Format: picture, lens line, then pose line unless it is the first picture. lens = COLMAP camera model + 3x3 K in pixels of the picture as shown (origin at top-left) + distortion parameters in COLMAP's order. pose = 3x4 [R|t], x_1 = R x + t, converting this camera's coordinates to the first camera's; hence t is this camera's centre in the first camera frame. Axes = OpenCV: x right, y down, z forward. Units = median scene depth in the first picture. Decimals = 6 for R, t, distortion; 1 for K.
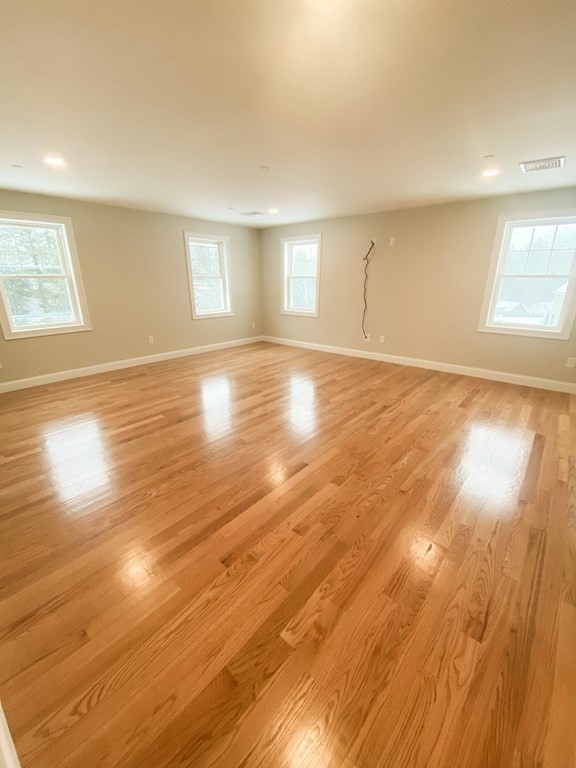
lens RADIAL K [[313.3, 0, 290.3], [0, 313.3, 385.2], [0, 0, 1]] dist [0.009155, -0.000551]
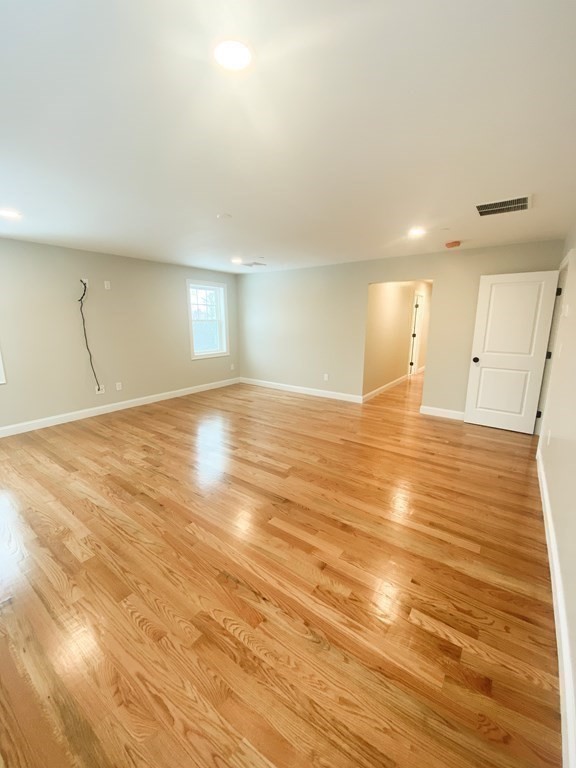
lens RADIAL K [[313.3, 0, 288.5], [0, 313.3, 382.0], [0, 0, 1]] dist [0.009155, -0.000551]
pose [[-0.086649, -0.198145, 0.976335, -0.860373], [0.328772, 0.919429, 0.215774, -0.263057], [-0.940426, 0.339689, -0.014523, 0.742235]]
